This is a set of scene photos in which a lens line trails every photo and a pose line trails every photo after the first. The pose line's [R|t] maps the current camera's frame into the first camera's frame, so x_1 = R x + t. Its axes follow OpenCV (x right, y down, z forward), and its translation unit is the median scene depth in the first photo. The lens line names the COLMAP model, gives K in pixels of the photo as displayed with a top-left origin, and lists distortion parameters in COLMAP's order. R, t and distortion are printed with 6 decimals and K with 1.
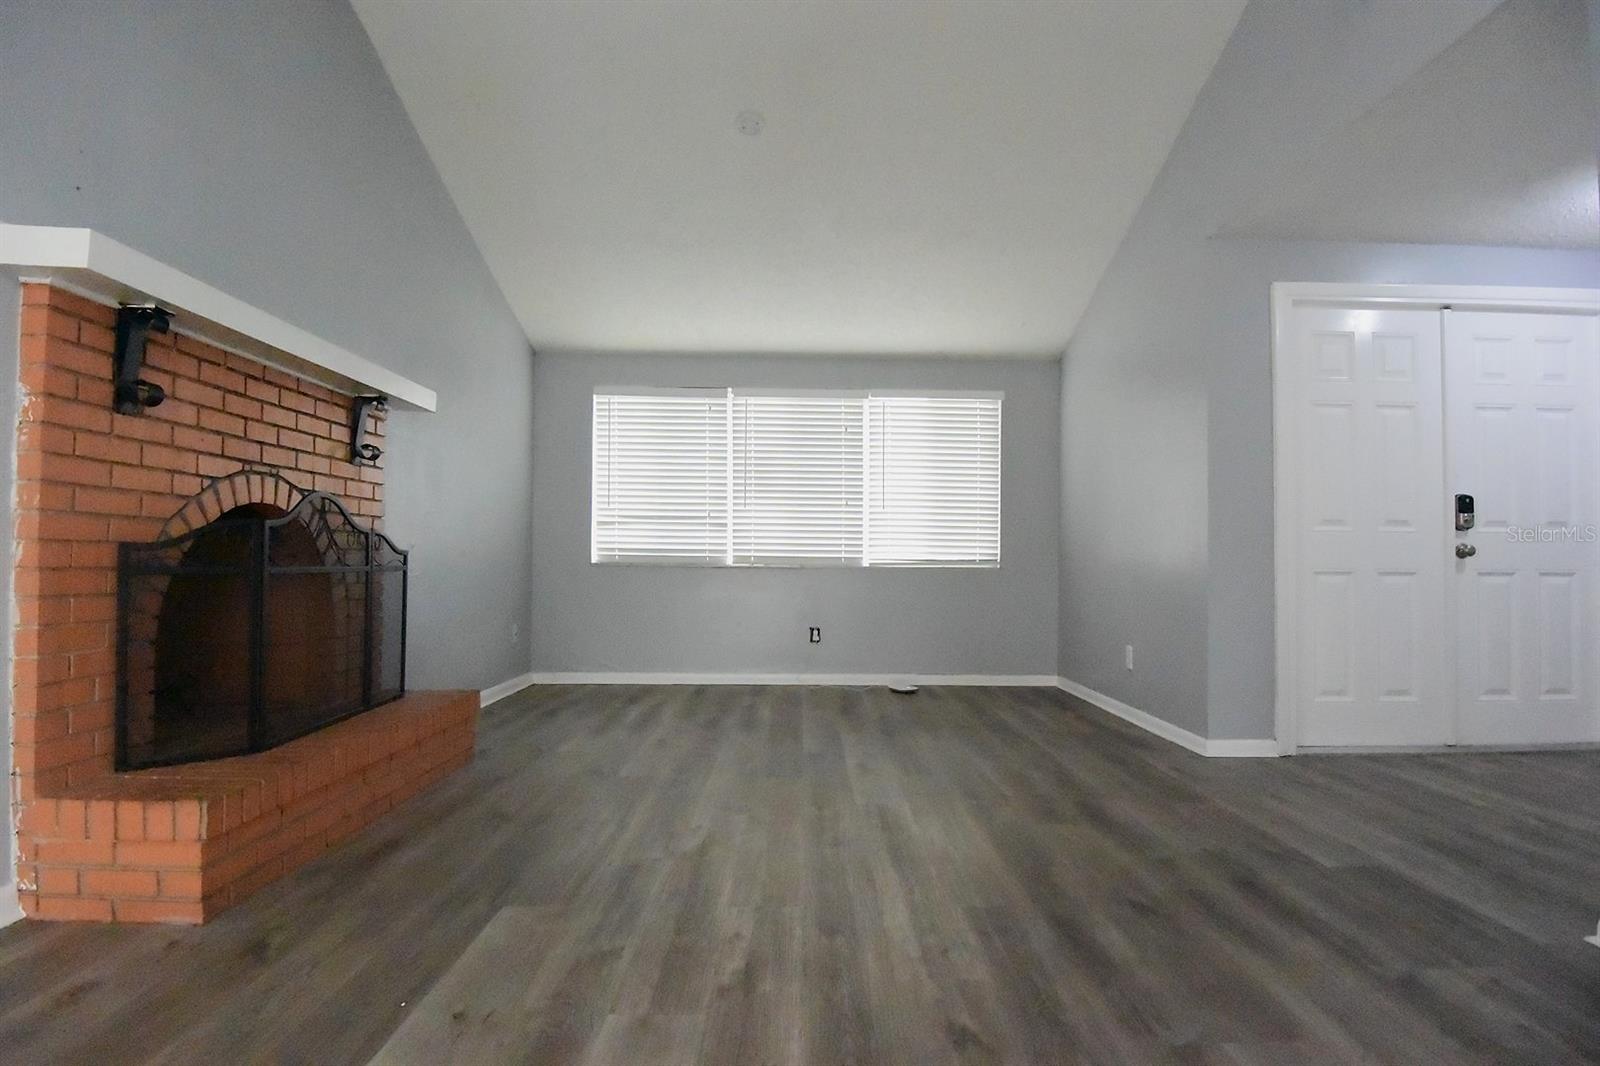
lens RADIAL K [[839.6, 0, 810.5], [0, 839.6, 547.7], [0, 0, 1]] dist [-0.008456, -0.021454]
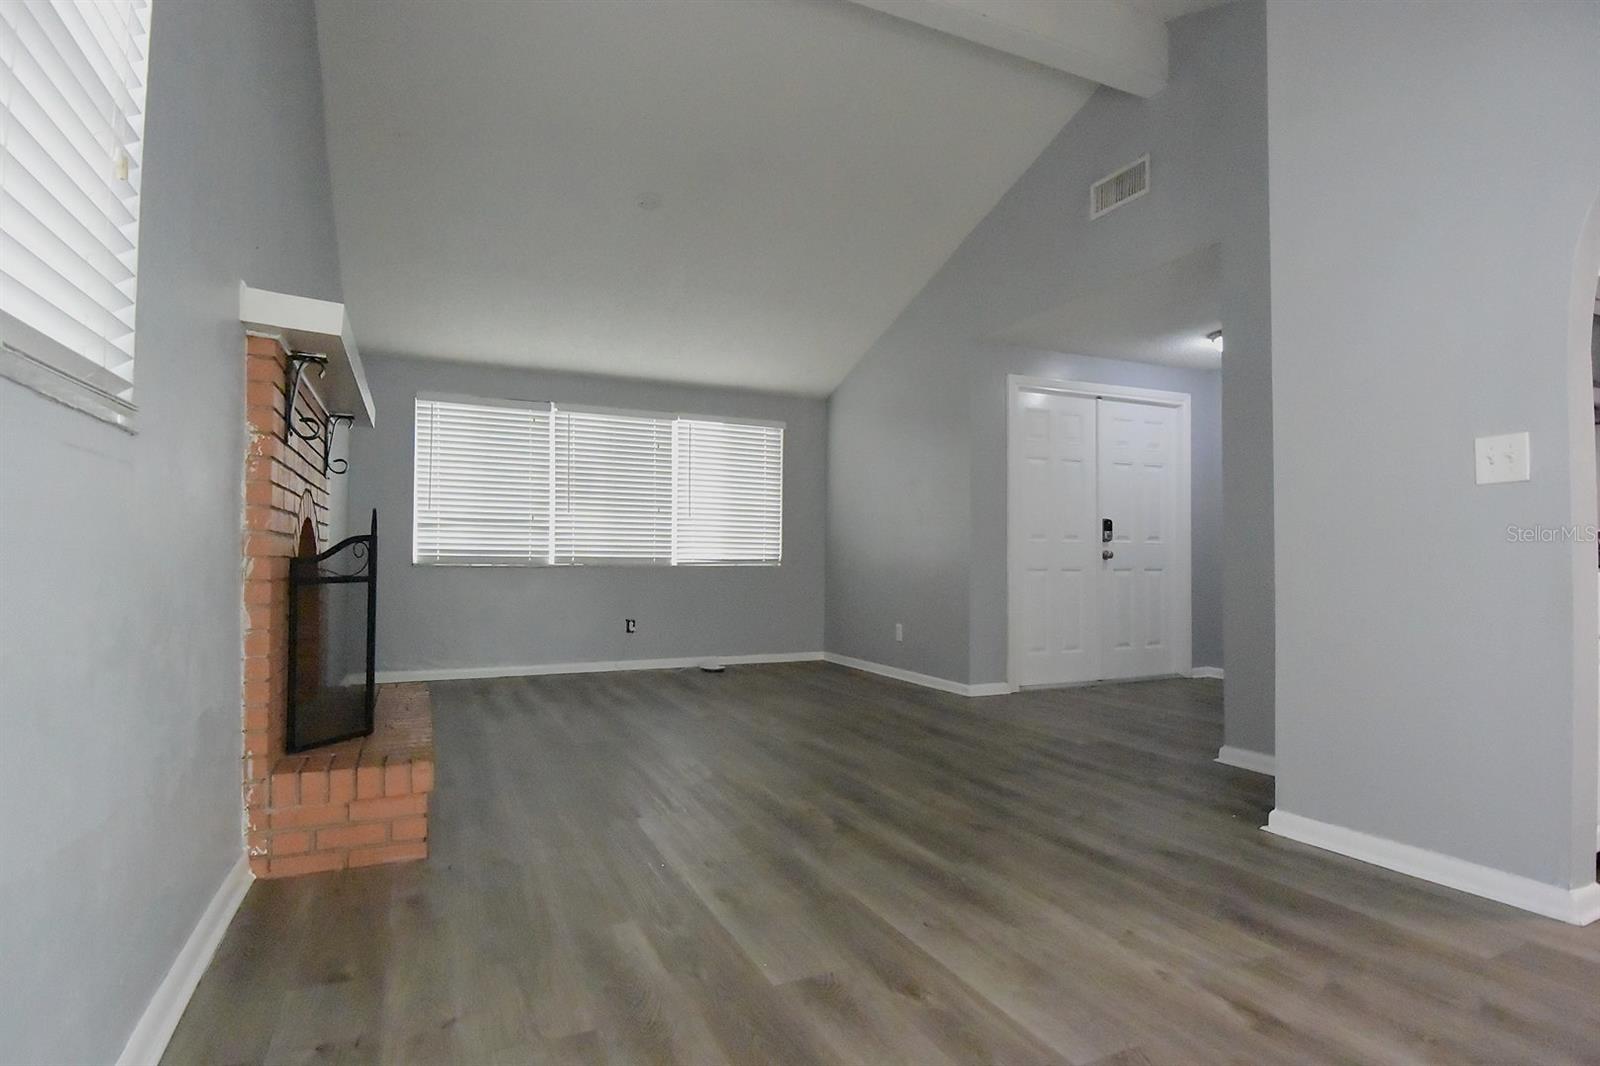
lens RADIAL K [[839.6, 0, 818.9], [0, 839.6, 545.2], [0, 0, 1]] dist [-0.008456, -0.021454]
pose [[0.909622, 0.003852, 0.415419, -0.501145], [-0.006151, 0.999972, 0.004197, -0.025154], [-0.415391, -0.006373, 0.909621, -0.293365]]
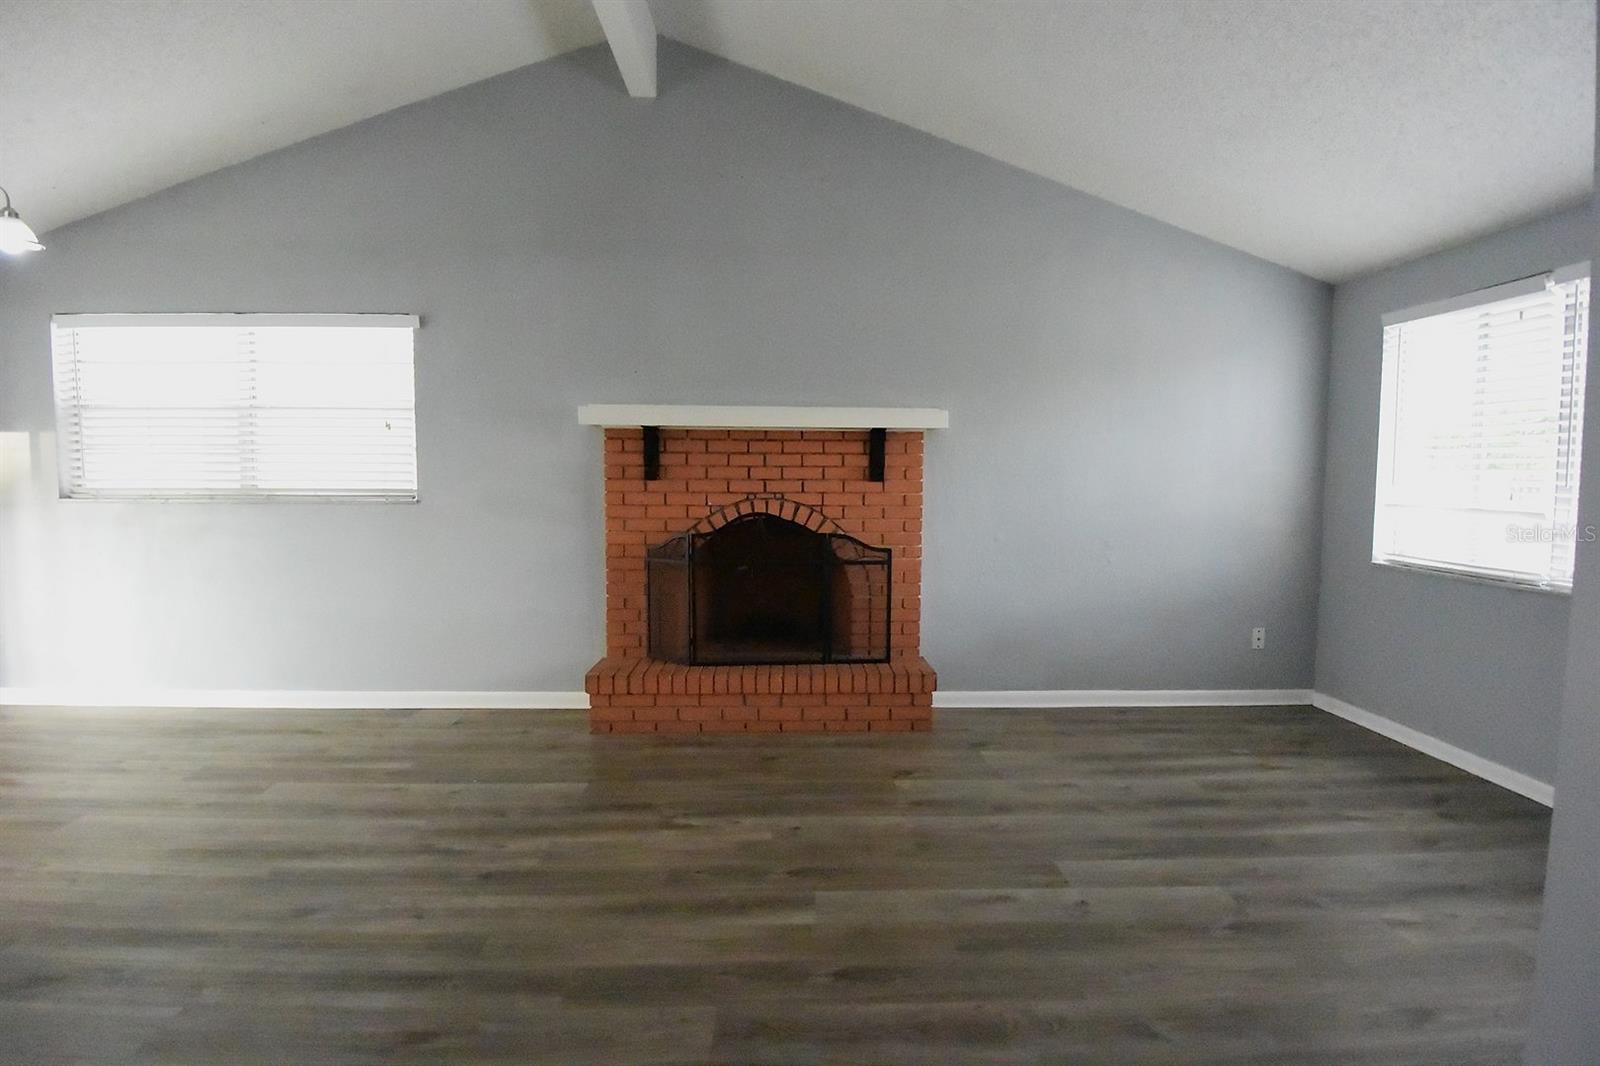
lens RADIAL K [[839.6, 0, 826.7], [0, 839.6, 542.9], [0, 0, 1]] dist [-0.008456, -0.021454]
pose [[0.028183, 0.068999, -0.997219, 0.944529], [0.010918, 0.997534, 0.069329, -0.114919], [0.999543, -0.012841, 0.027360, 1.067350]]
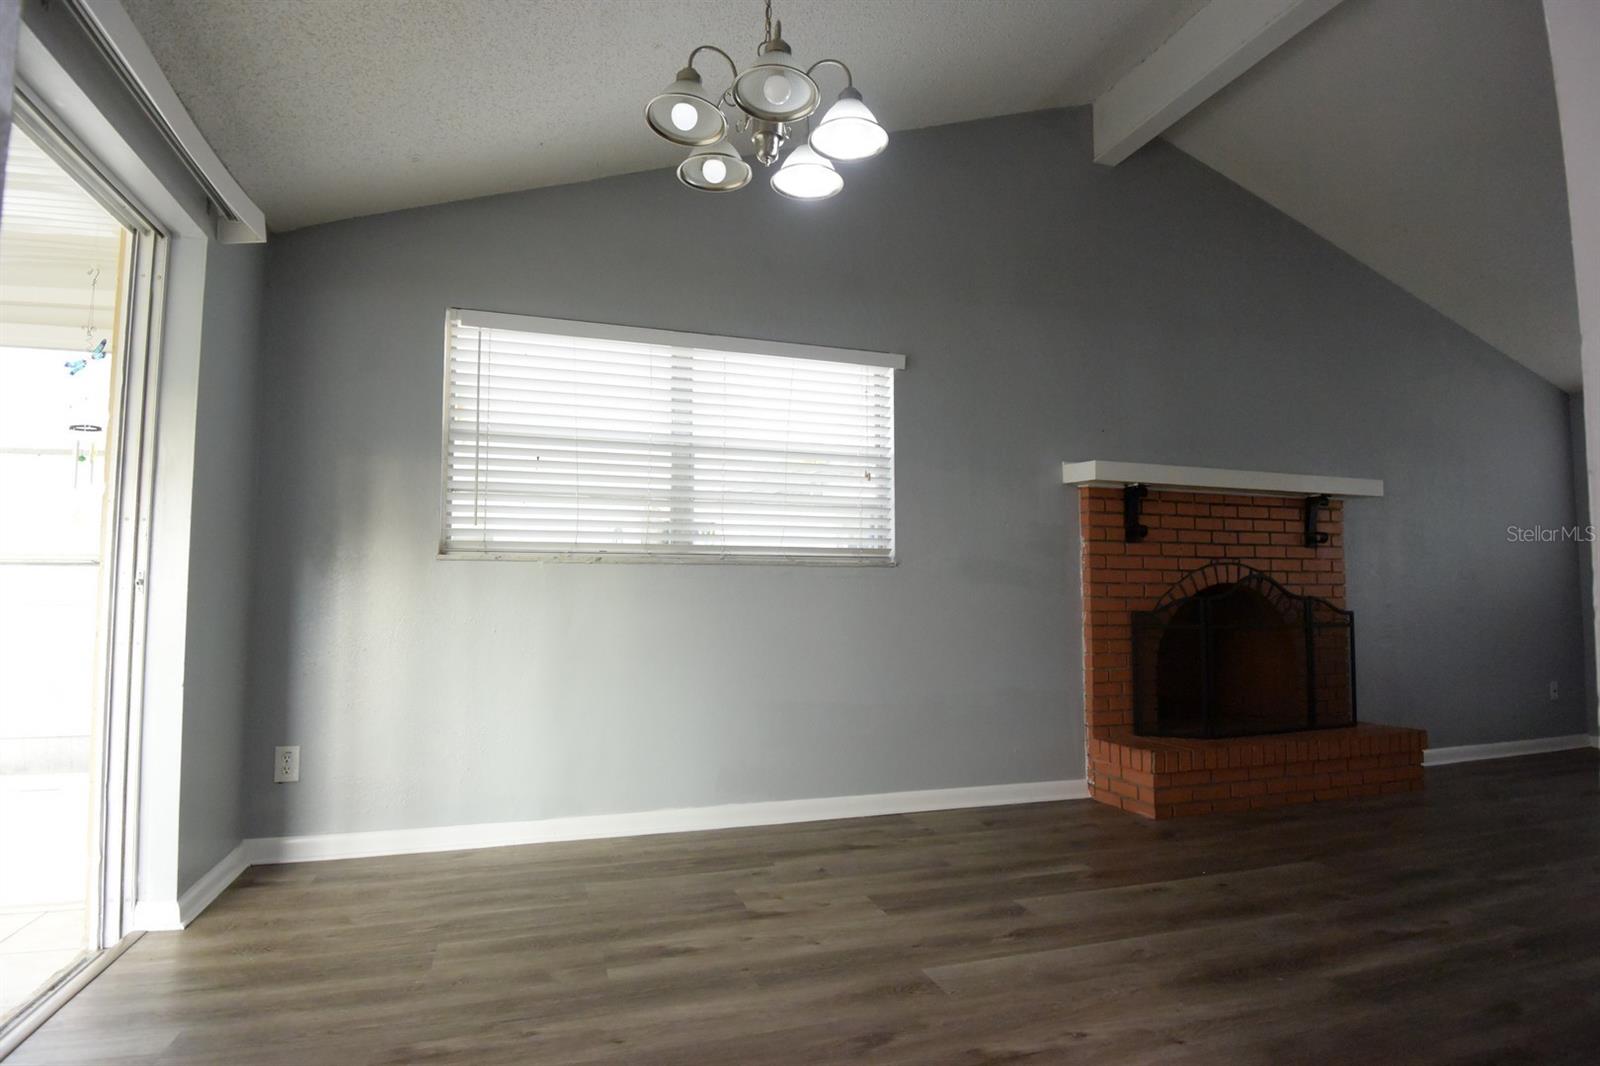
lens RADIAL K [[839.6, 0, 812.4], [0, 839.6, 546.5], [0, 0, 1]] dist [-0.008456, -0.021454]
pose [[0.301364, -0.072372, -0.950759, 0.596021], [0.019914, 0.997376, -0.069608, -0.027822], [0.953301, 0.002044, 0.302014, -0.209620]]
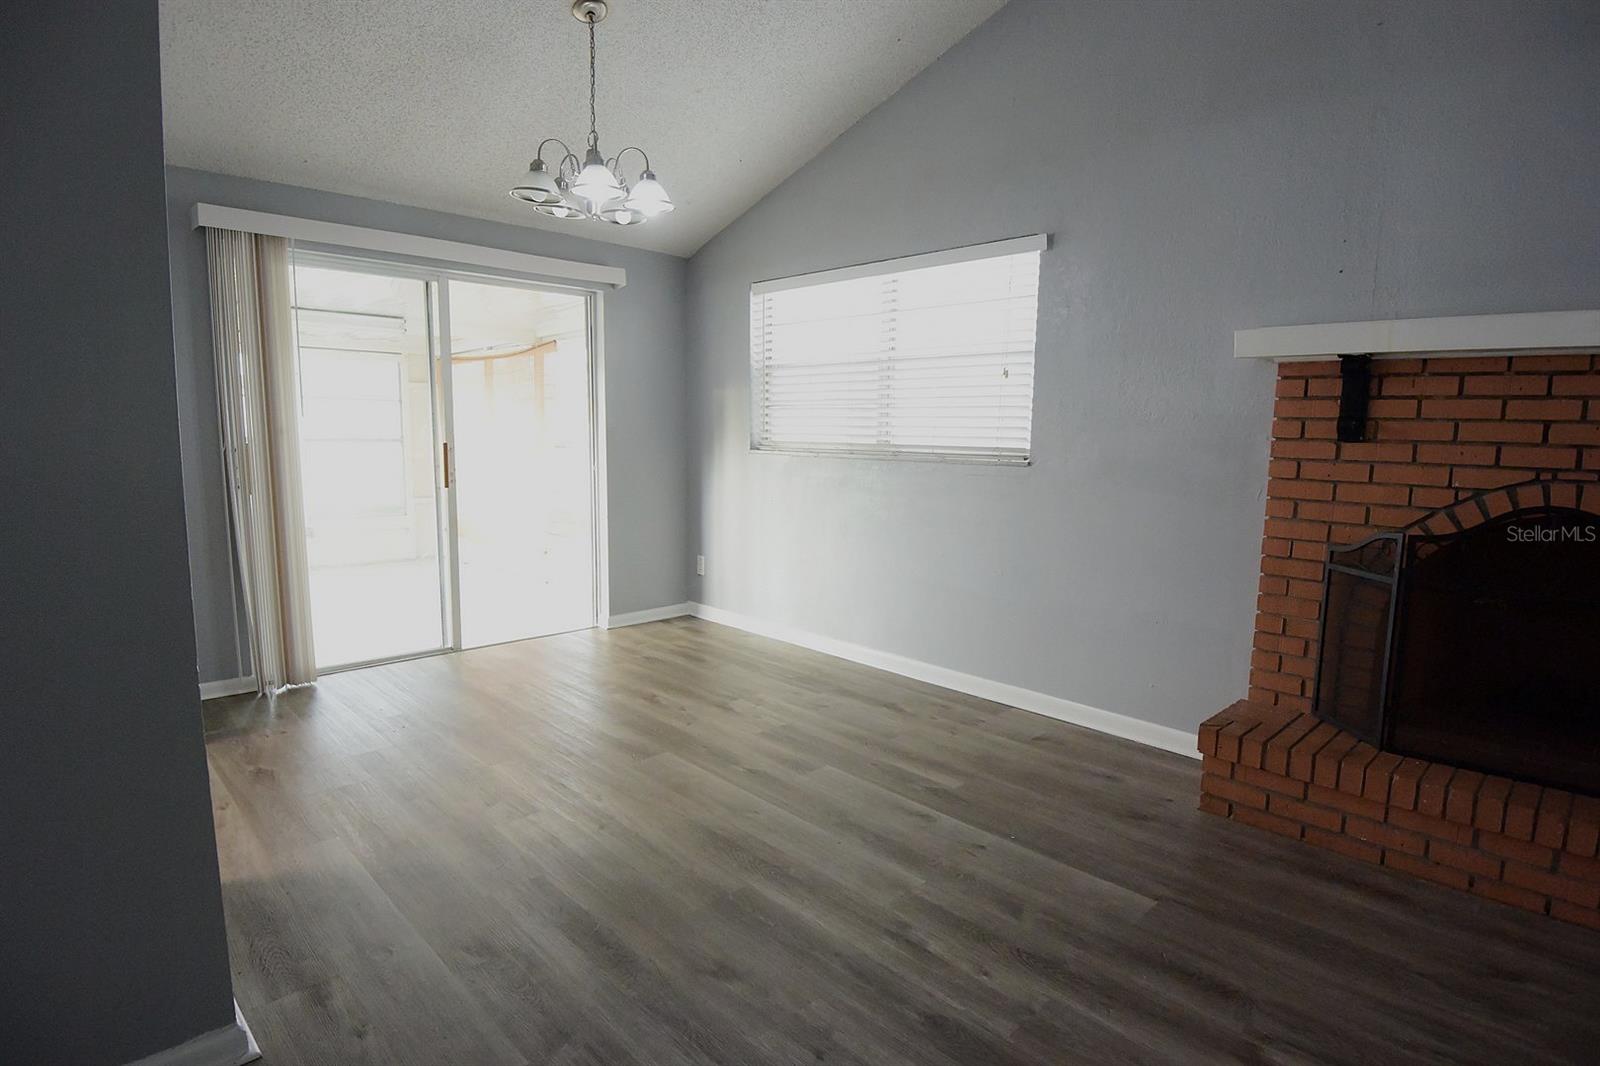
lens RADIAL K [[839.6, 0, 816.9], [0, 839.6, 545.1], [0, 0, 1]] dist [-0.008456, -0.021454]
pose [[-0.724110, 0.073910, -0.685712, 0.495394], [-0.009715, 0.993050, 0.117296, -0.115741], [0.689616, 0.091597, -0.718359, 1.068275]]
